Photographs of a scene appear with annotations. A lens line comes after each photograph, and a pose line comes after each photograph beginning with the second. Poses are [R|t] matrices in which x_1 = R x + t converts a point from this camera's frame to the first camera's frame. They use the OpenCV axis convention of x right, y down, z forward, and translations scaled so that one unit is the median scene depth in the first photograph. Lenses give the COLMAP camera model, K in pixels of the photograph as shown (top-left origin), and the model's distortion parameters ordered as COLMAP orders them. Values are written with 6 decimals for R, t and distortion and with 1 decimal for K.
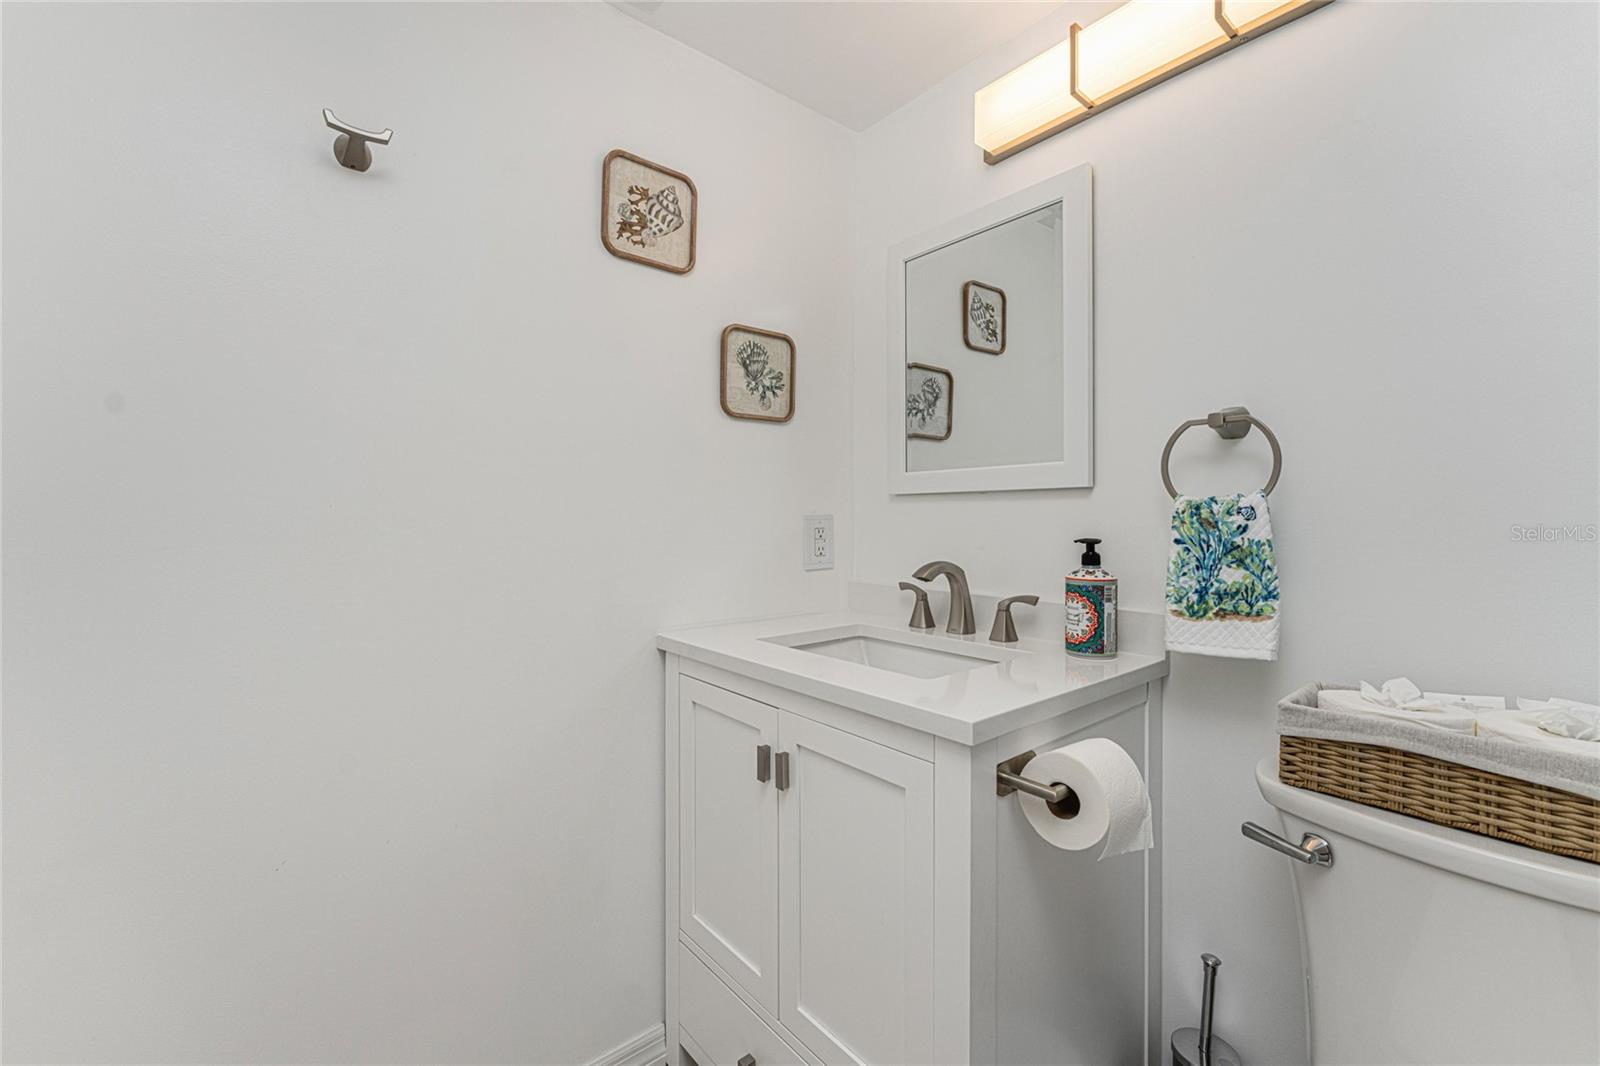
lens RADIAL K [[656.1, 0, 775.0], [0, 656.1, 505.7], [0, 0, 1]] dist [0.001922, 0.000547]
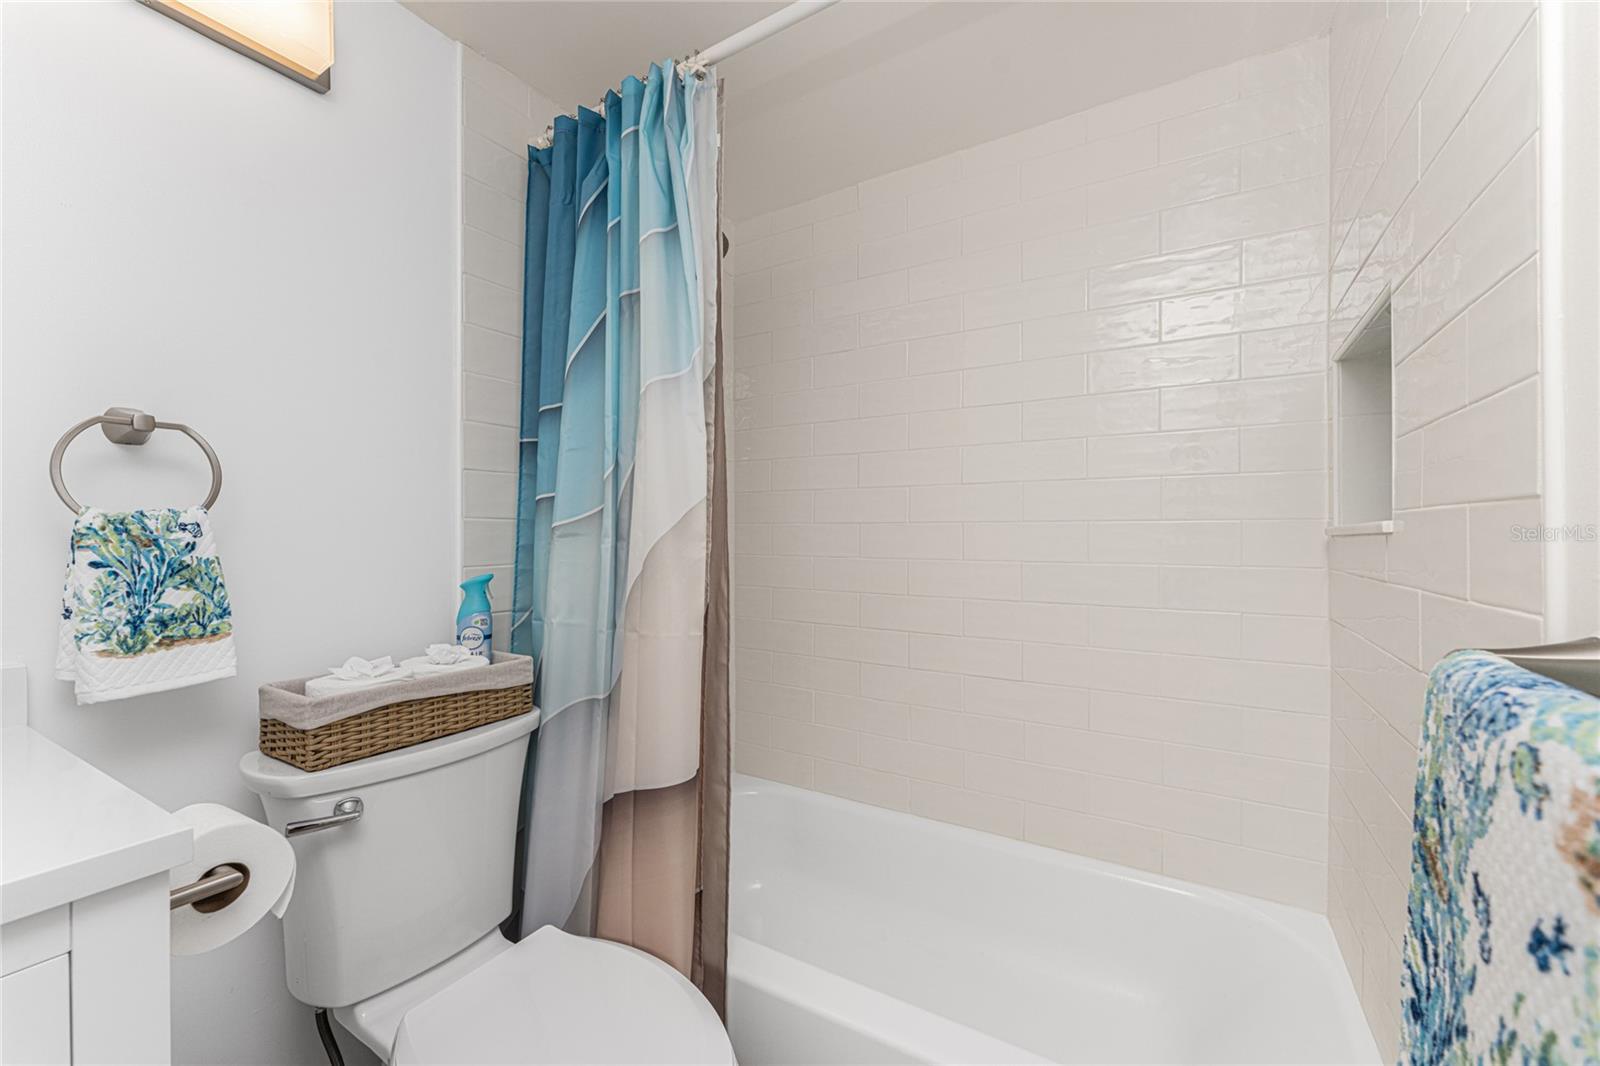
lens RADIAL K [[656.1, 0, 797.0], [0, 656.1, 532.1], [0, 0, 1]] dist [0.001922, 0.000547]
pose [[-0.340183, 0.001966, 0.940357, -0.456147], [-0.013655, 0.999882, -0.007031, 0.009340], [-0.940260, -0.015232, -0.340116, 0.499912]]
